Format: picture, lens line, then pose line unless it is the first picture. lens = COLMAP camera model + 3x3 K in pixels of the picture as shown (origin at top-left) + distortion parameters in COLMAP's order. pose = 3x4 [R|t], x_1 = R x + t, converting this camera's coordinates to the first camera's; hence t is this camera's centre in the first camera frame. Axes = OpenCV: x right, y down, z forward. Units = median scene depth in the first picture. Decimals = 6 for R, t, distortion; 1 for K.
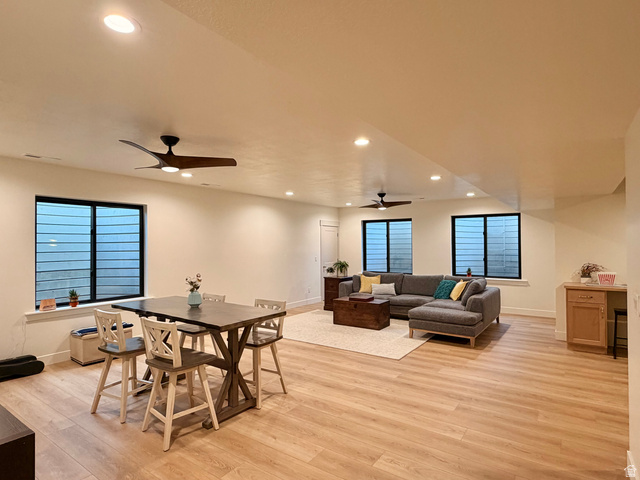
lens RADIAL K [[356.3, 0, 320.0], [0, 356.3, 240.0], [0, 0, 1]] dist [0.001190, 0.000915]
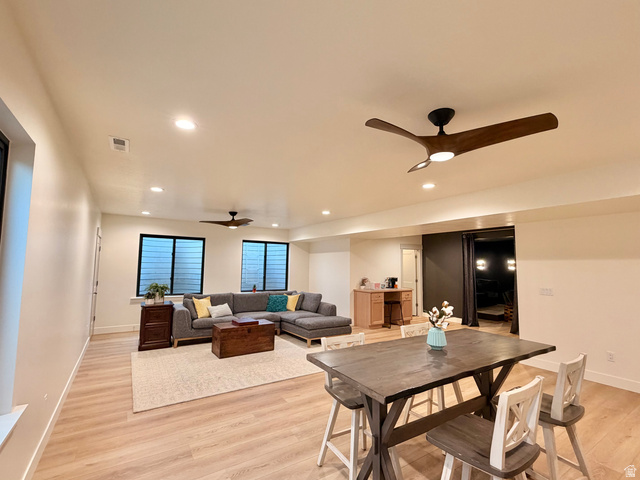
lens RADIAL K [[297.0, 0, 320.0], [0, 297.0, 240.0], [0, 0, 1]] dist [-0.000045, 0.000047]
pose [[0.369809, 0.090685, 0.924672, -0.647949], [-0.029566, 0.995870, -0.085843, 0.012996], [-0.928637, 0.004407, 0.370963, 0.621053]]
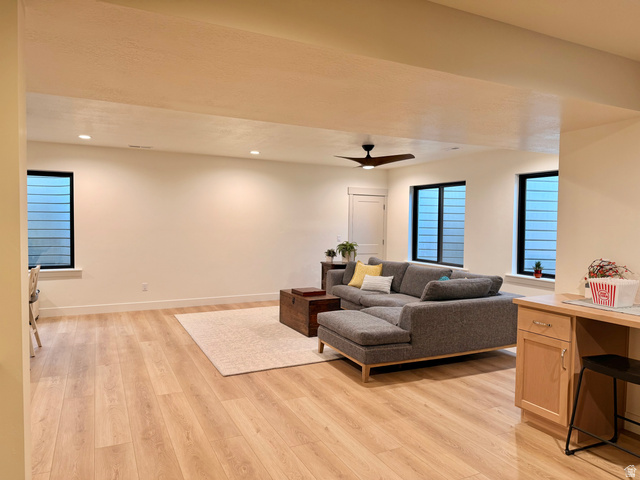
lens RADIAL K [[443.6, 0, 320.0], [0, 443.6, 240.0], [0, 0, 1]] dist [0.016614, -0.003975]
pose [[0.880500, 0.036797, -0.472616, 0.660250], [-0.012409, 0.998430, 0.054617, 0.008789], [0.473883, -0.042225, 0.879575, 0.256731]]
